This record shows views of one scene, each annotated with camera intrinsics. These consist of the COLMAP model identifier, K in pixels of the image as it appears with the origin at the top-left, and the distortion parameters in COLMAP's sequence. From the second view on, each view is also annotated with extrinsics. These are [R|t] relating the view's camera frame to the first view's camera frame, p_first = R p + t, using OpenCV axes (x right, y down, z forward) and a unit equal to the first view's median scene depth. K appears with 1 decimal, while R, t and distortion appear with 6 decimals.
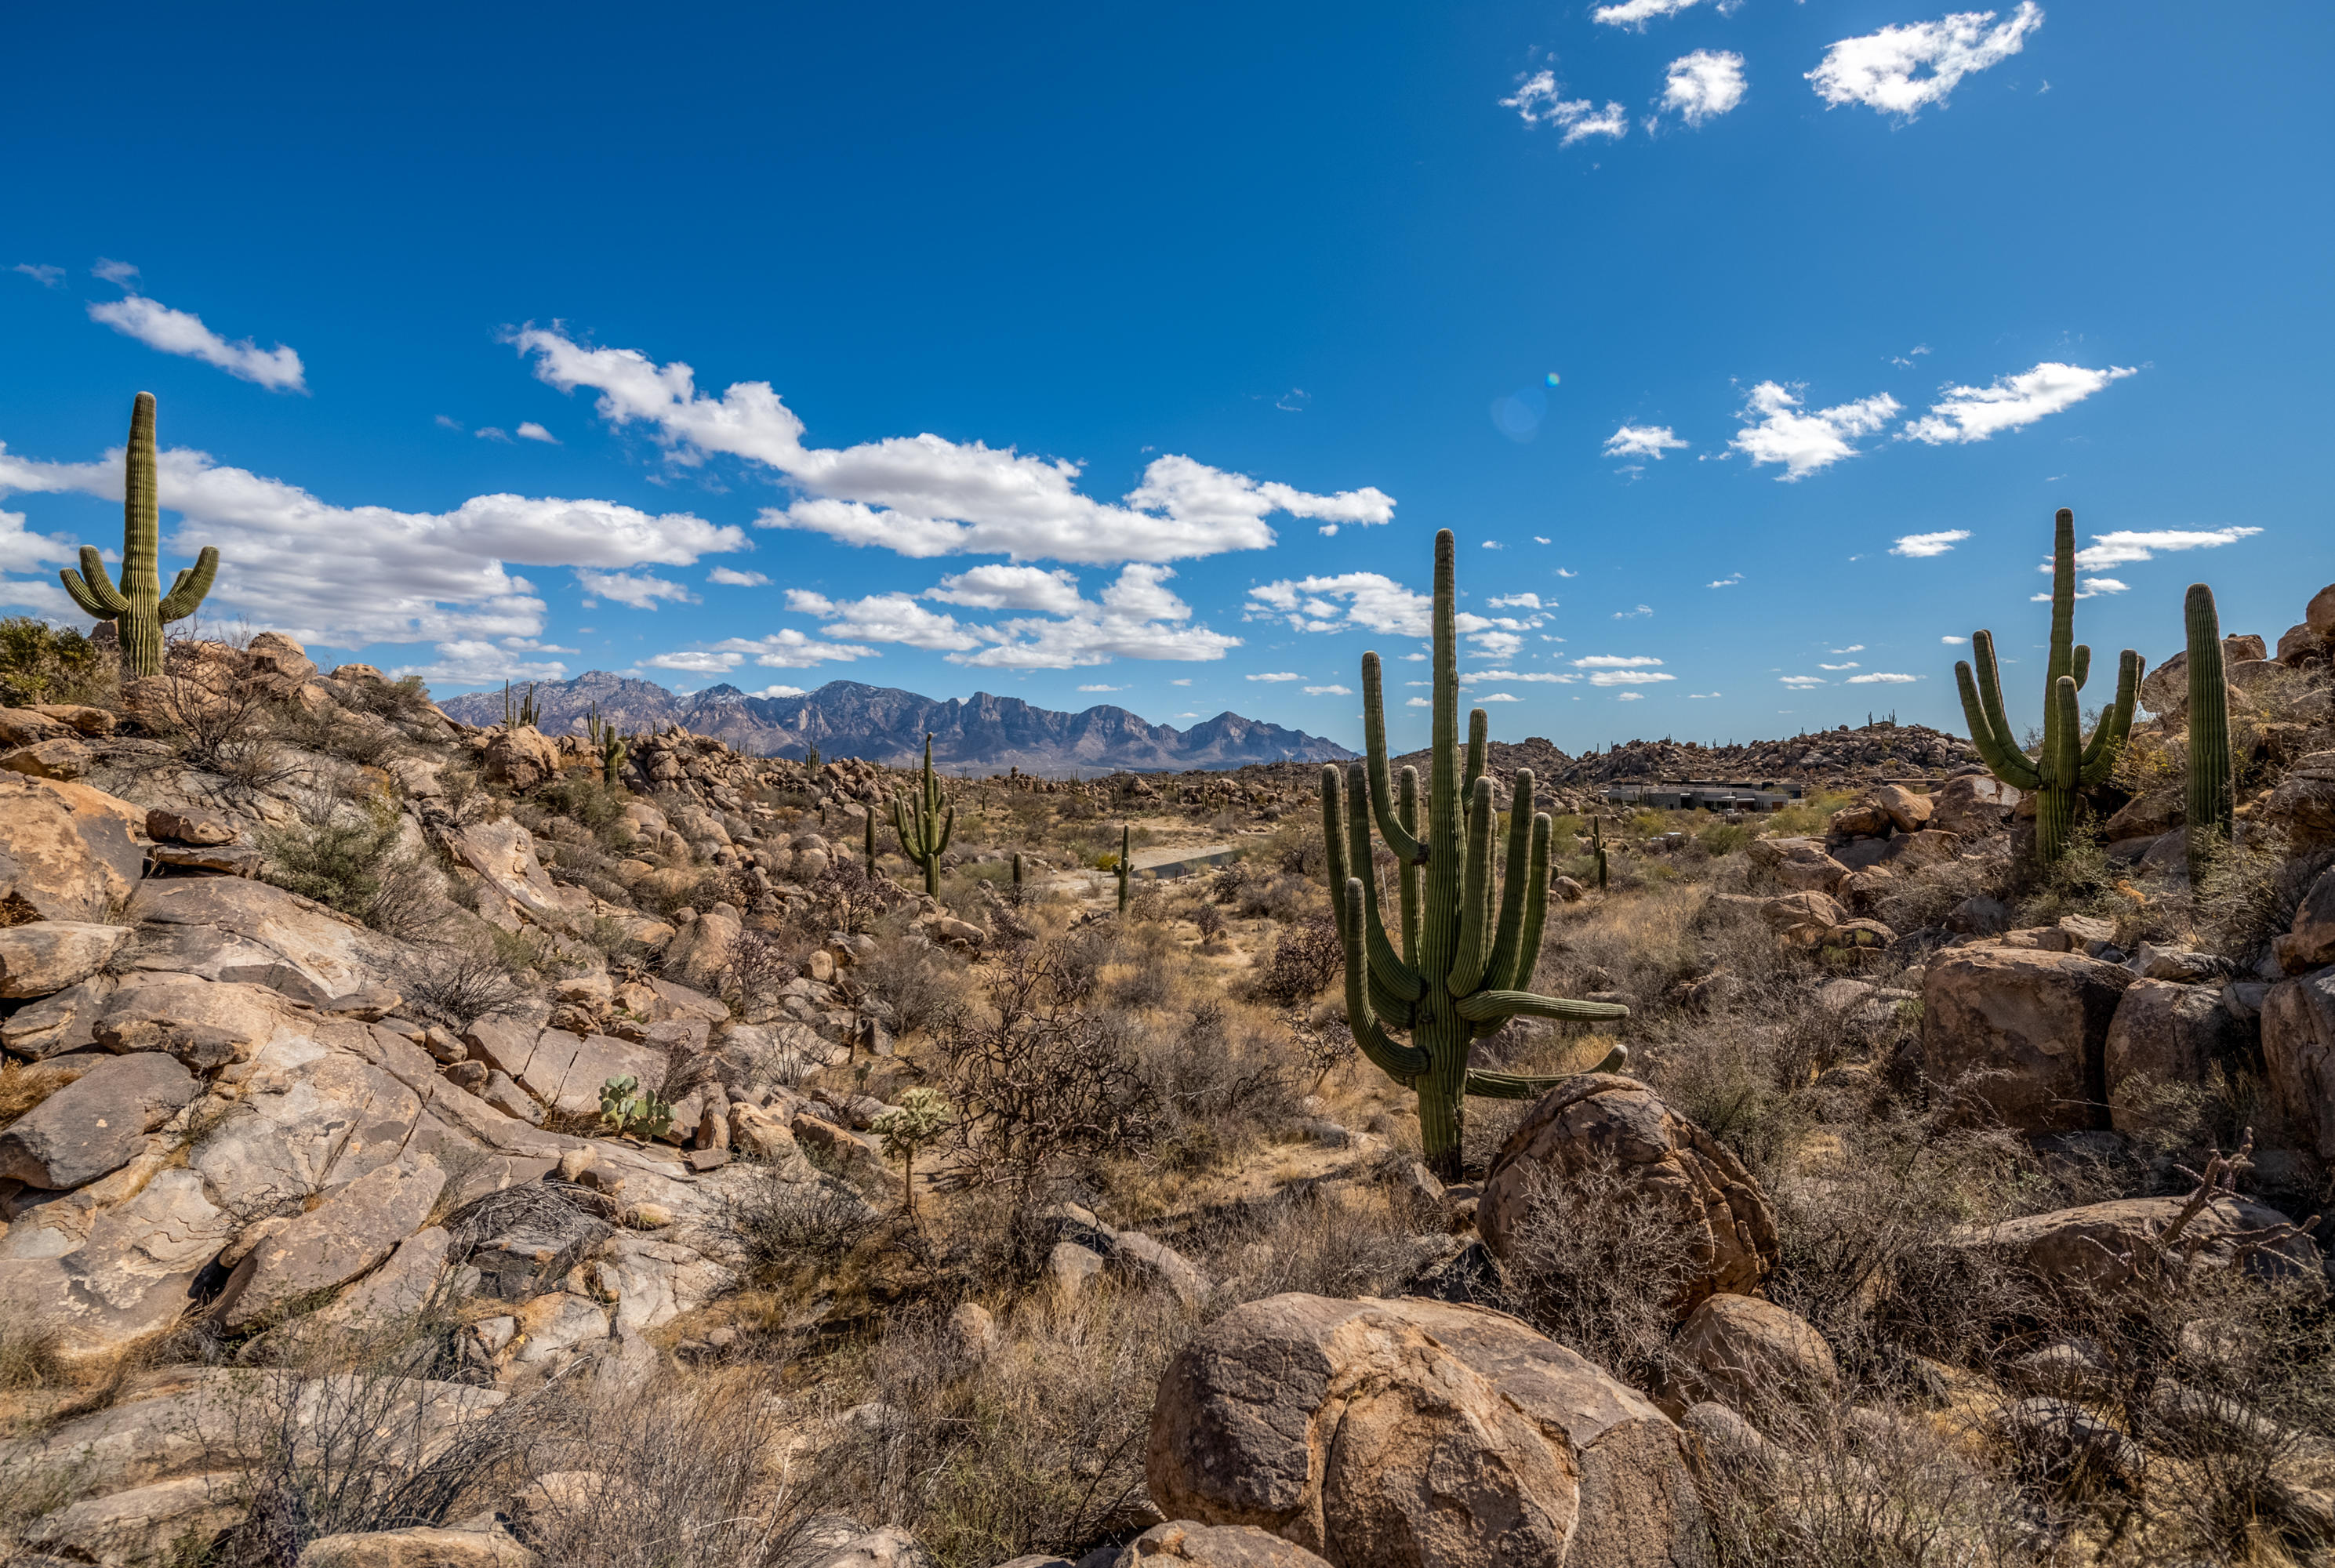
lens RADIAL K [[954.5, 0, 1192.1], [0, 954.5, 763.4], [0, 0, 1]] dist [0.000666, -0.004127]
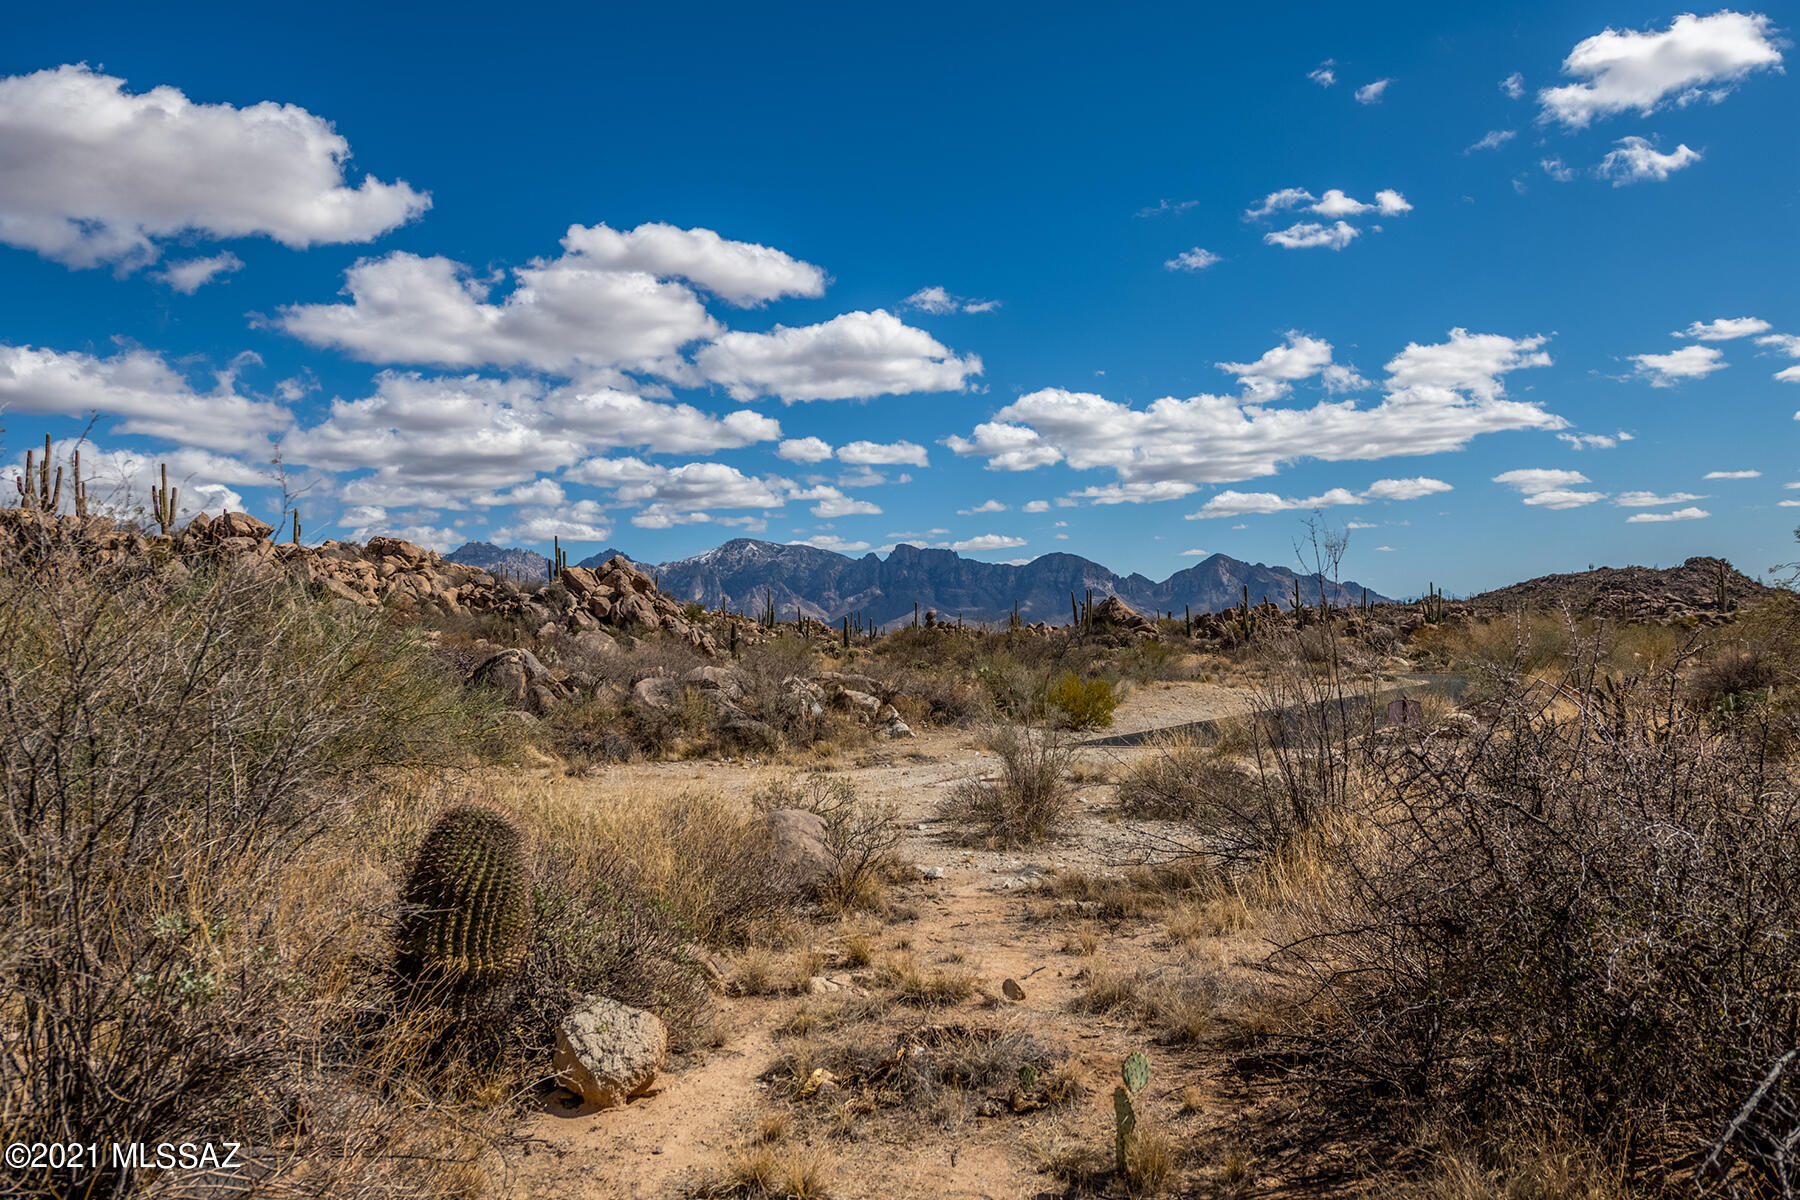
lens RADIAL K [[1202.8, 0, 900.0], [0, 1202.8, 600.0], [0, 0, 1]] dist [0.020733, -0.002248]
pose [[0.974502, -0.040788, -0.220642, -0.218447], [0.035749, 0.999002, -0.026782, 0.304401], [0.221514, 0.018211, 0.974987, 2.309391]]
